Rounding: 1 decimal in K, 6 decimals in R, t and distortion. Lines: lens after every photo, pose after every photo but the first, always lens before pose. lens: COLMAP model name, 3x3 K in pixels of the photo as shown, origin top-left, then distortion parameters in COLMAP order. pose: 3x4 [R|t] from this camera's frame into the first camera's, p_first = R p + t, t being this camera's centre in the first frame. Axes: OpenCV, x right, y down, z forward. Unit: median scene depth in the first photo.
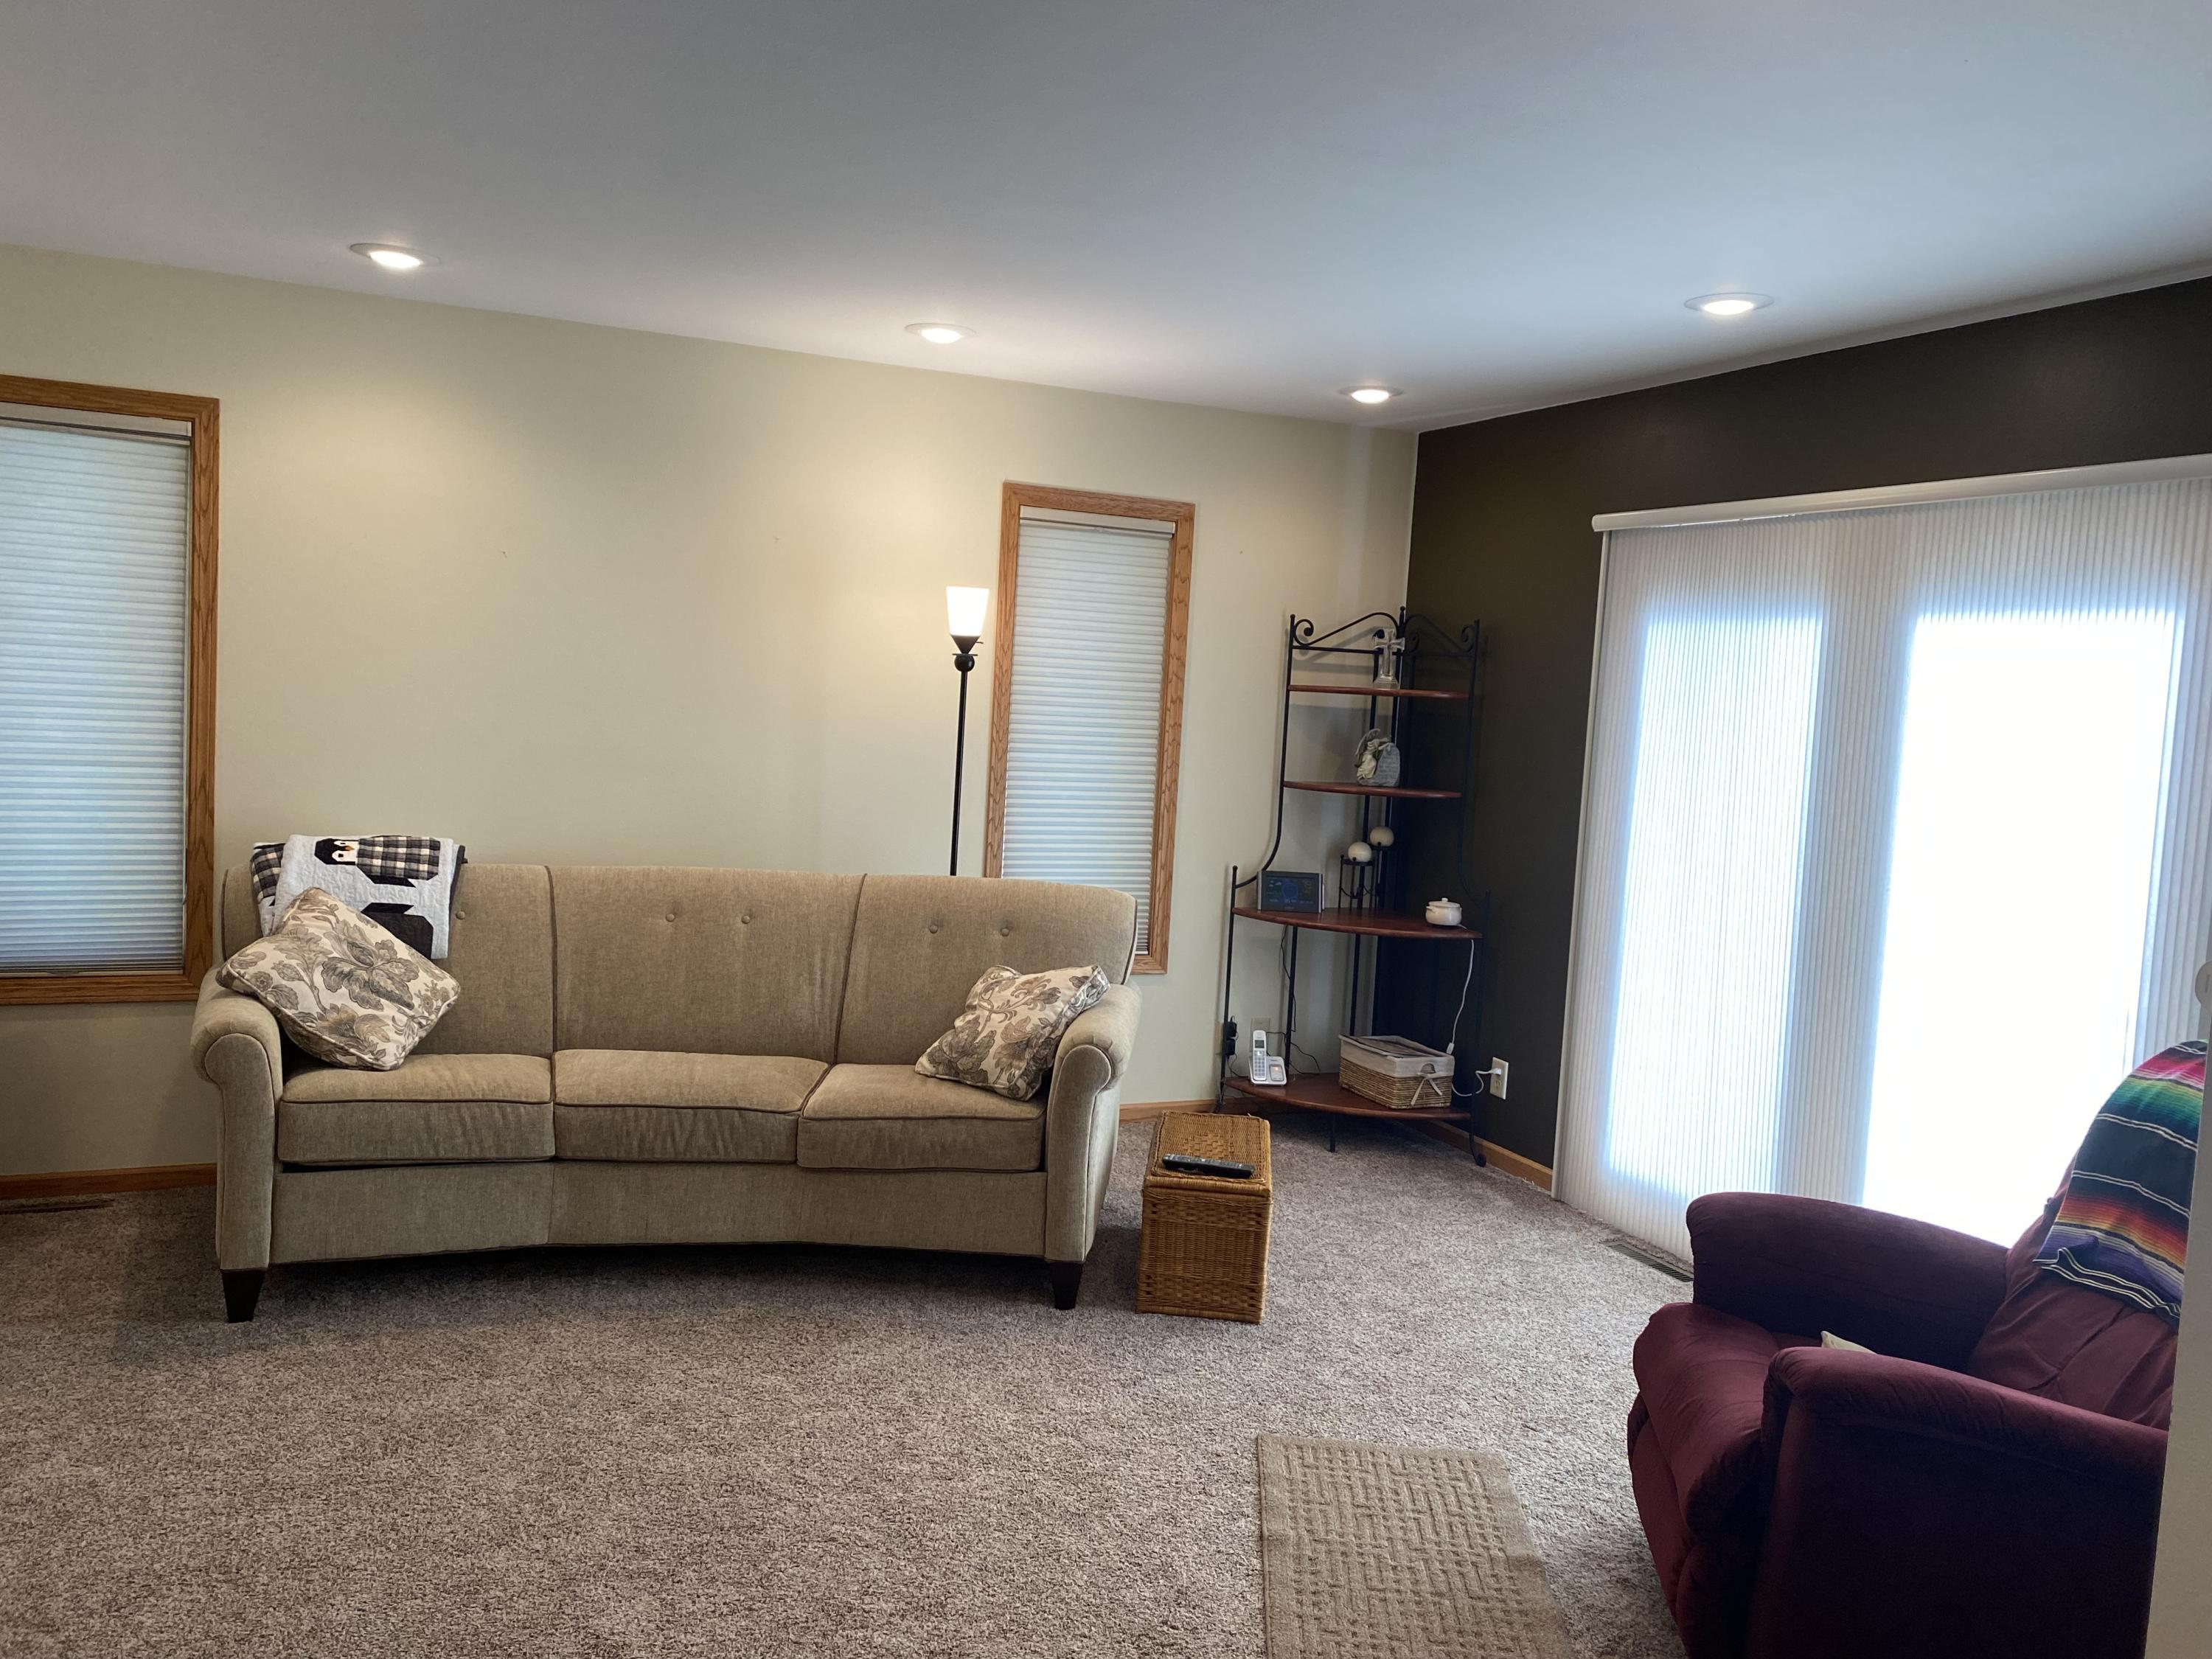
lens RADIAL K [[1657.5, 0, 1103.3], [0, 1657.5, 788.6], [0, 0, 1]] dist [0.055124, -0.002749]
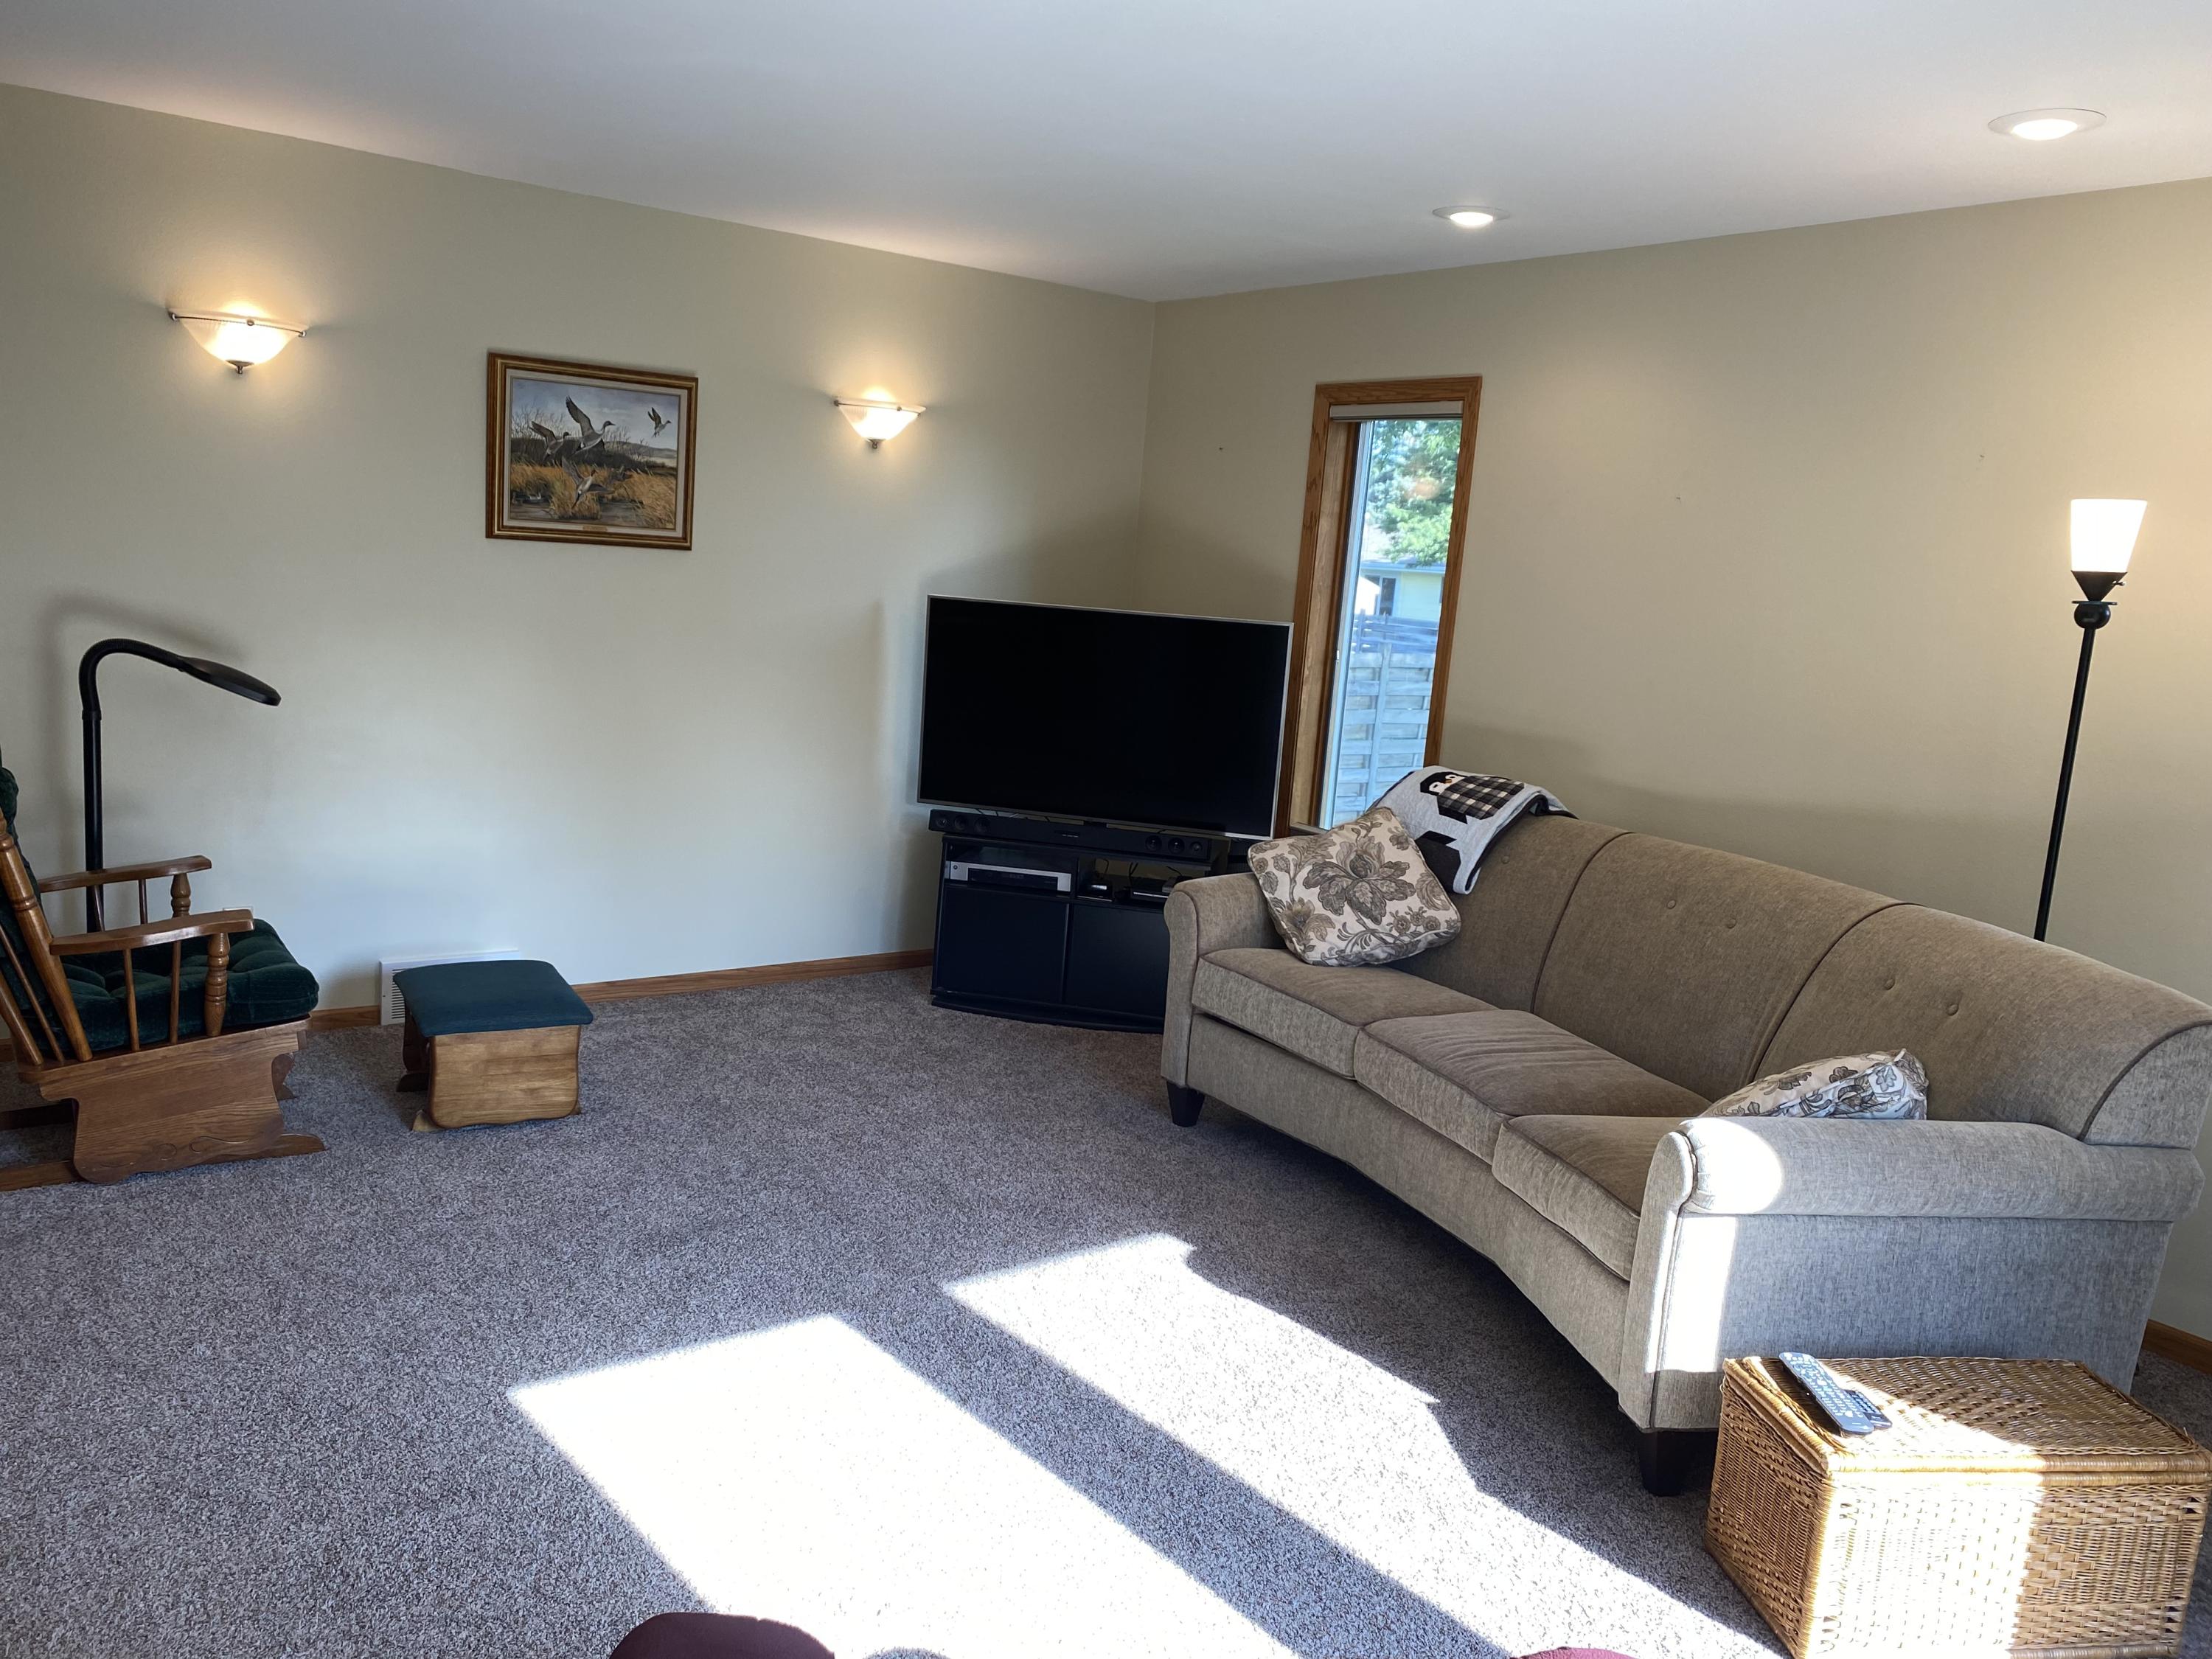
lens RADIAL K [[1686.5, 0, 1097.3], [0, 1686.5, 831.5], [0, 0, 1]] dist [0.035043, -0.008627]
pose [[0.251692, 0.119654, -0.960382, 0.596610], [-0.121852, 0.988349, 0.091205, -0.004357], [0.960106, 0.094069, 0.263339, 0.552060]]
